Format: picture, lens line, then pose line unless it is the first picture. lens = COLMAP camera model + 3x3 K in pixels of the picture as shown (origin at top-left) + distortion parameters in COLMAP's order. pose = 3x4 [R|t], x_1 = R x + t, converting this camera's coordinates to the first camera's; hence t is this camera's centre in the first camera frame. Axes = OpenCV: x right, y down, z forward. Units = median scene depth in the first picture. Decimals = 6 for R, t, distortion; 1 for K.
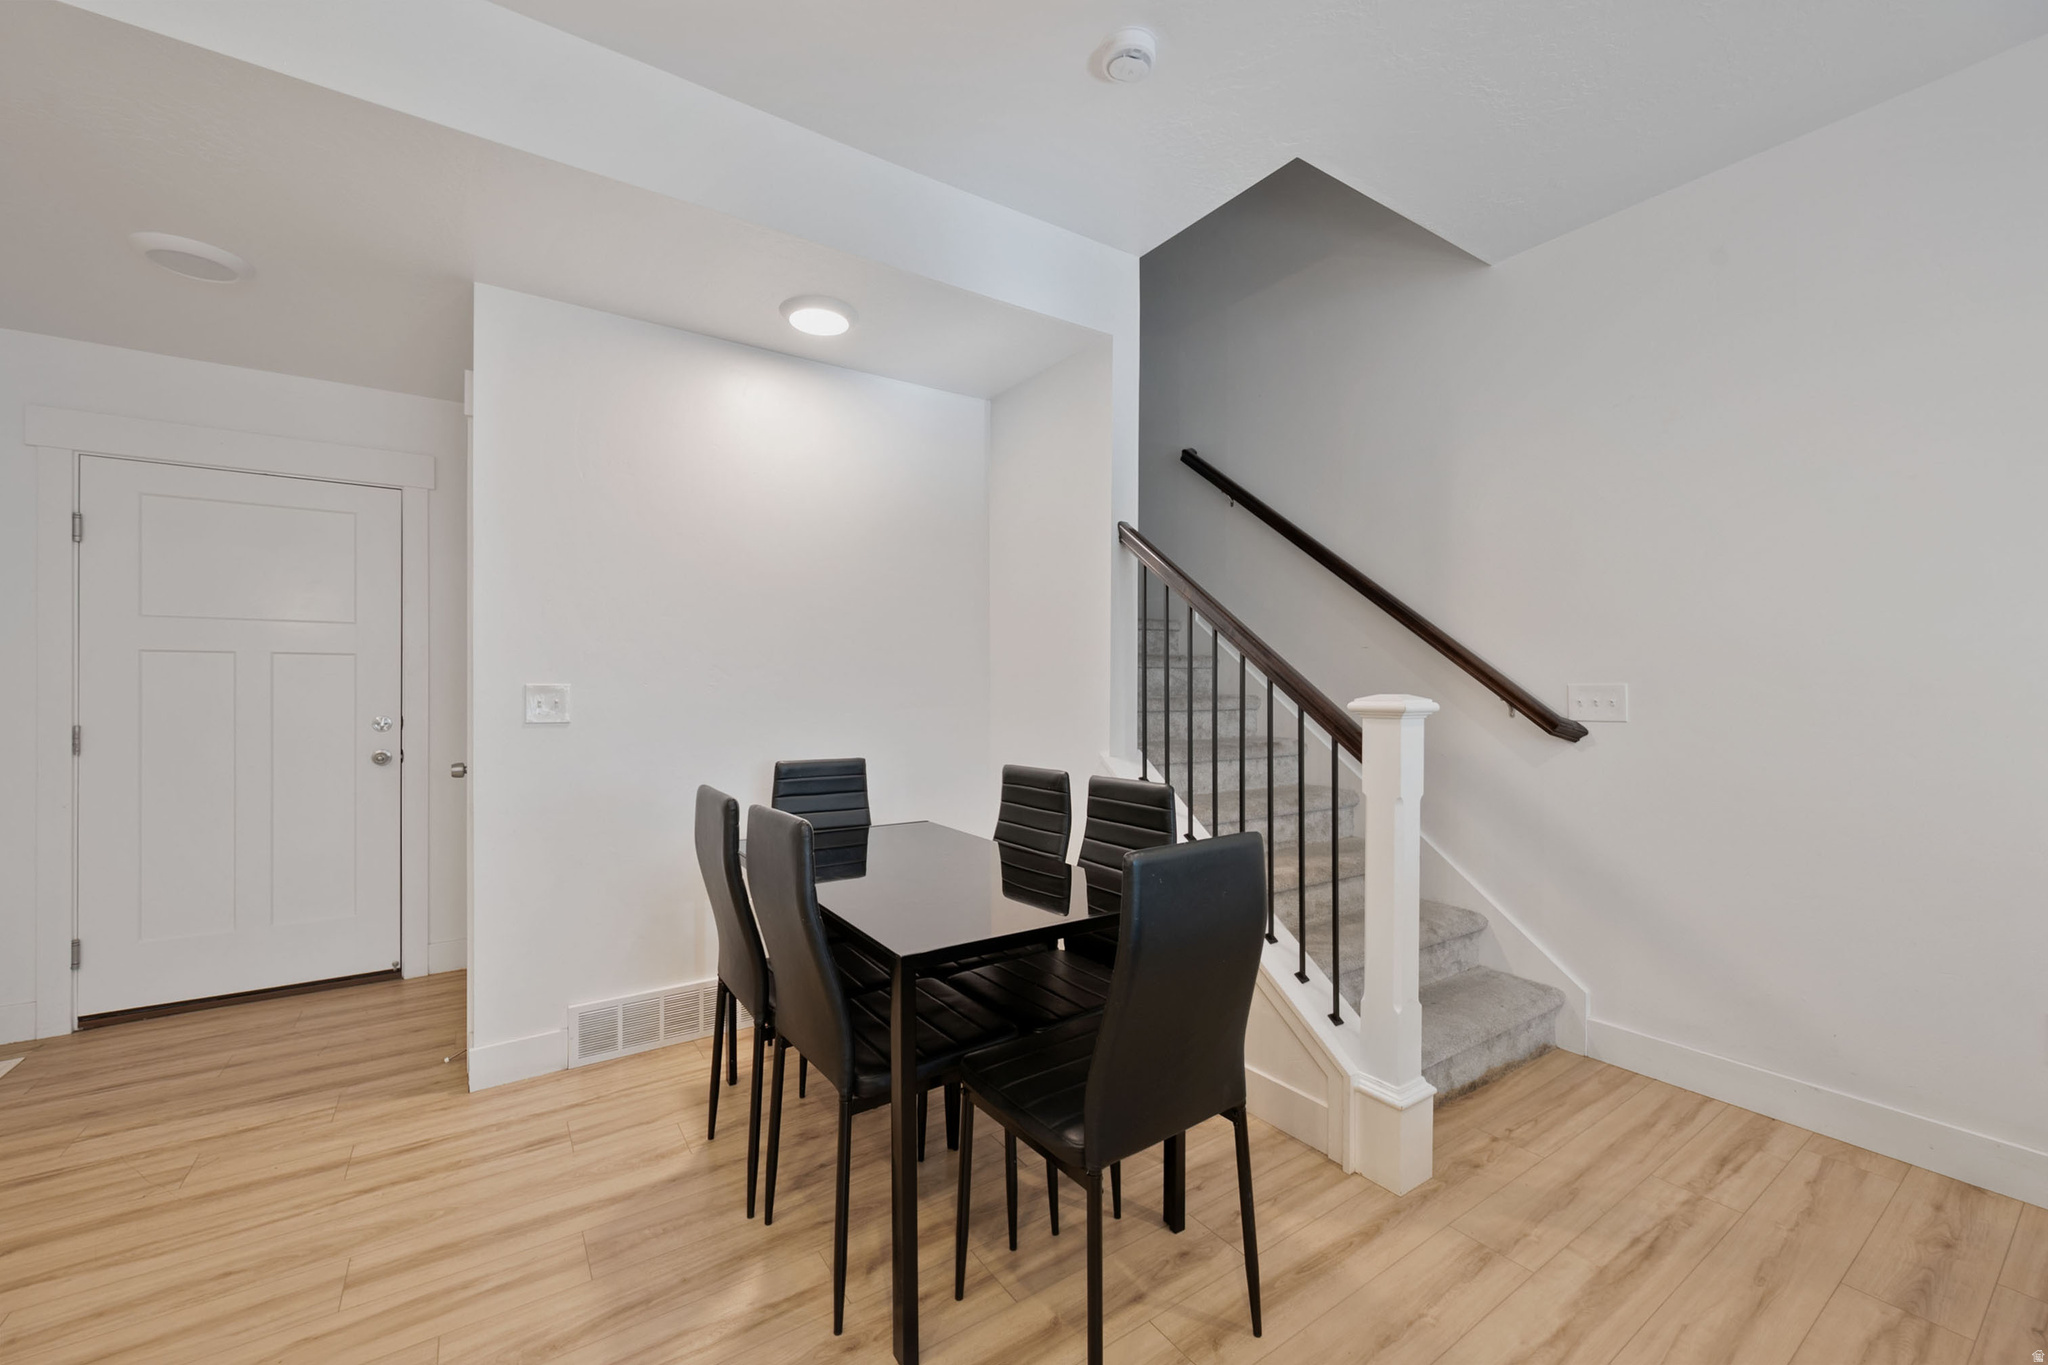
lens RADIAL K [[806.8, 0, 1017.1], [0, 806.8, 689.2], [0, 0, 1]] dist [-0.003833, 0.000243]
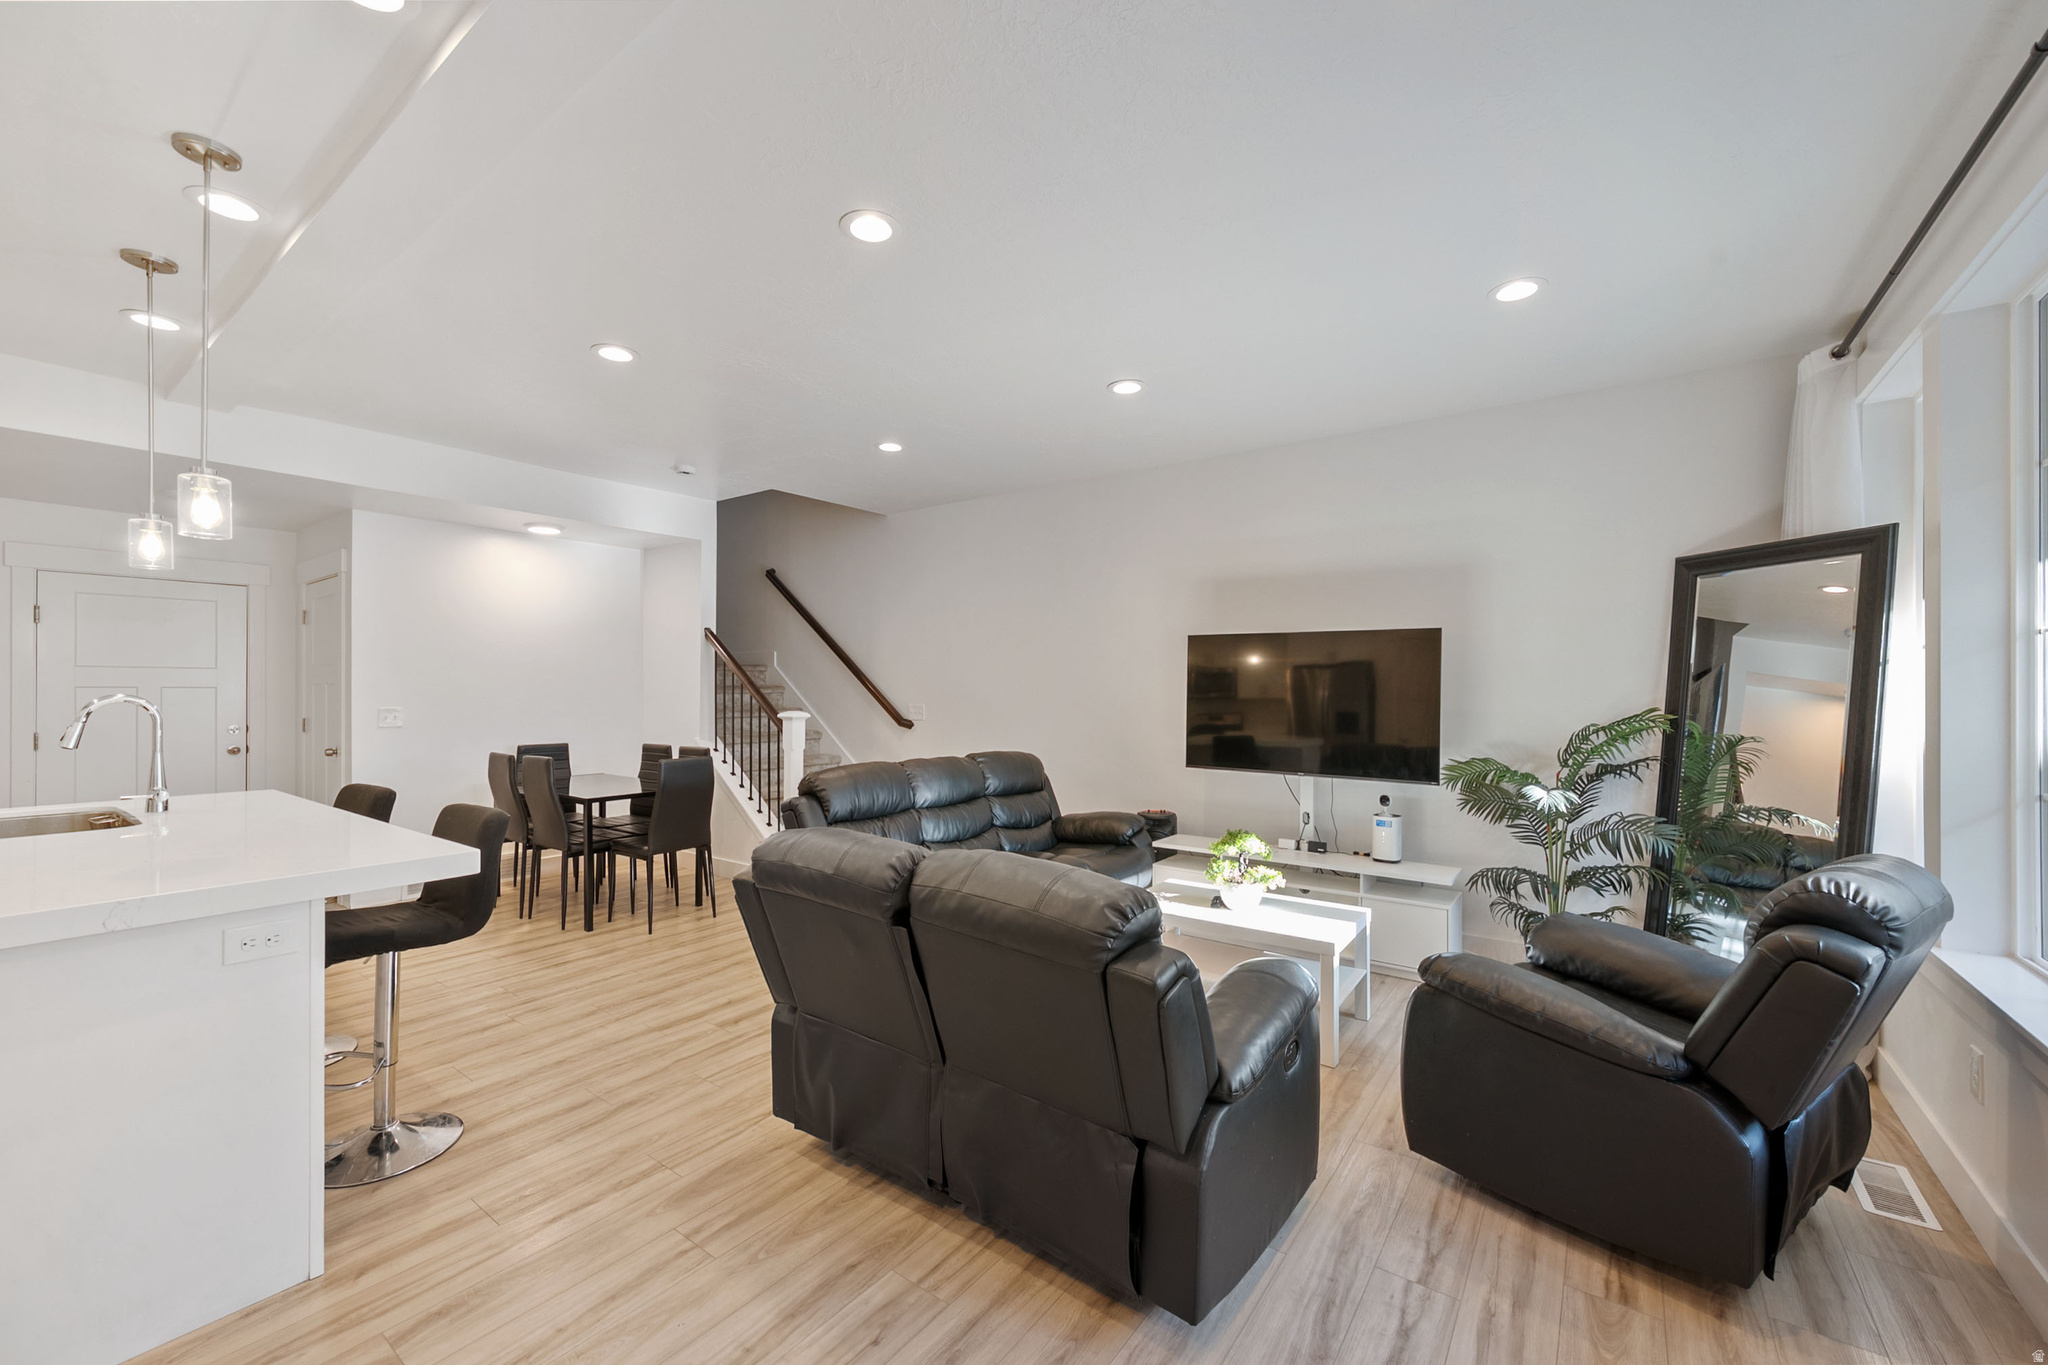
lens RADIAL K [[806.8, 0, 1026.2], [0, 806.8, 689.6], [0, 0, 1]] dist [-0.003833, 0.000243]
pose [[0.940767, 0.000871, 0.339053, 0.218539], [-0.000373, 0.999999, -0.001534, -0.046945], [-0.339054, 0.001316, 0.940766, -1.379492]]
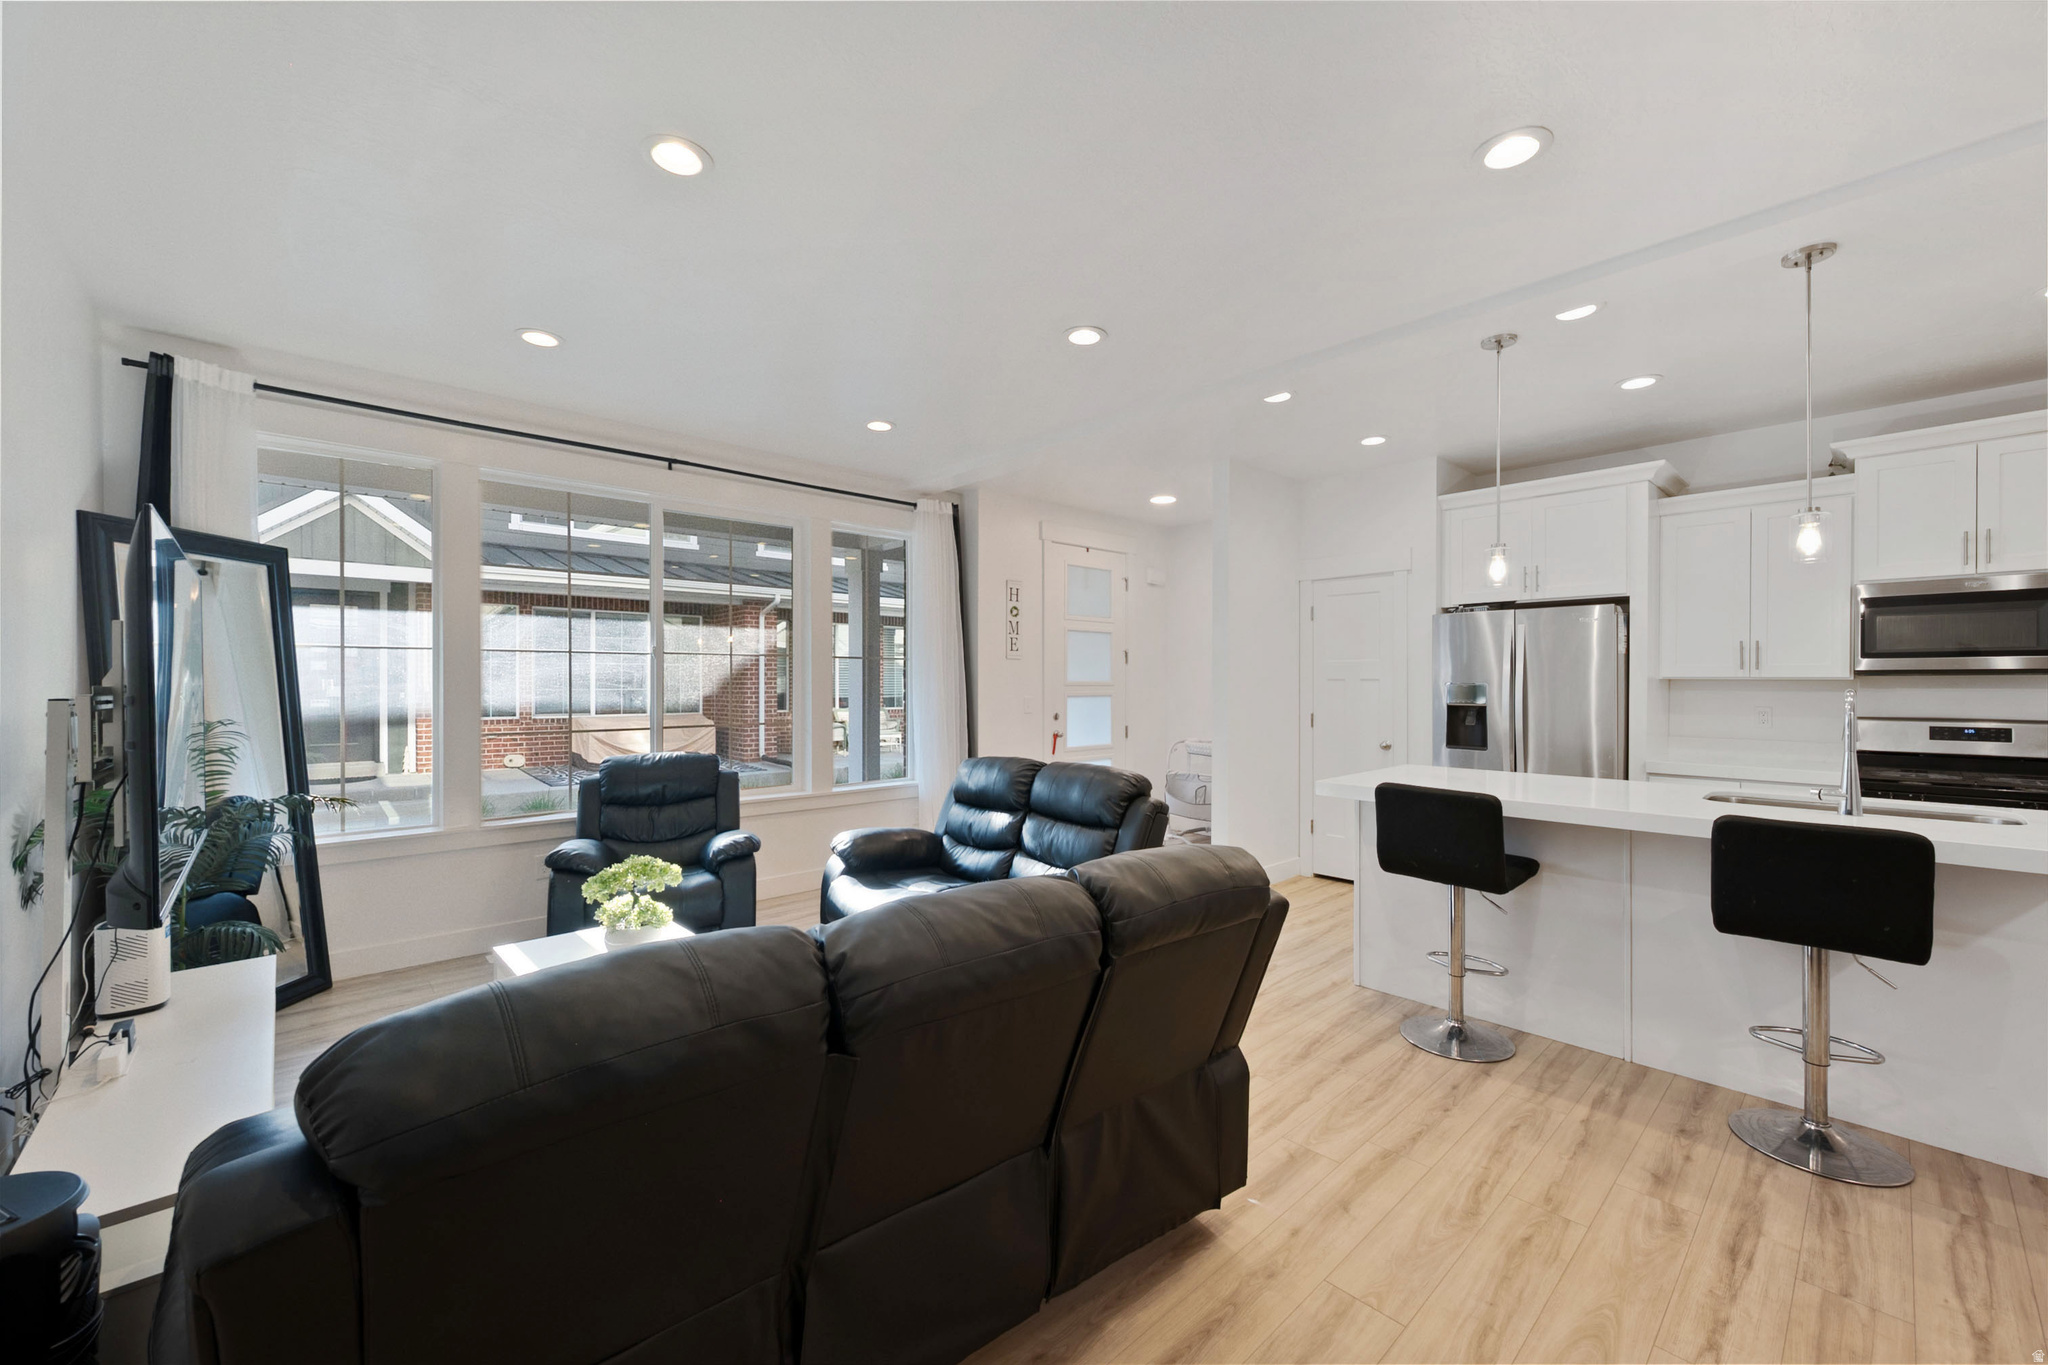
lens RADIAL K [[806.8, 0, 1021.2], [0, 806.8, 677.3], [0, 0, 1]] dist [-0.003833, 0.000243]
pose [[-0.989463, -0.003452, -0.144744, 0.643245], [-0.003020, 0.999990, -0.003206, -0.050407], [0.144754, -0.002735, -0.989464, 0.791702]]
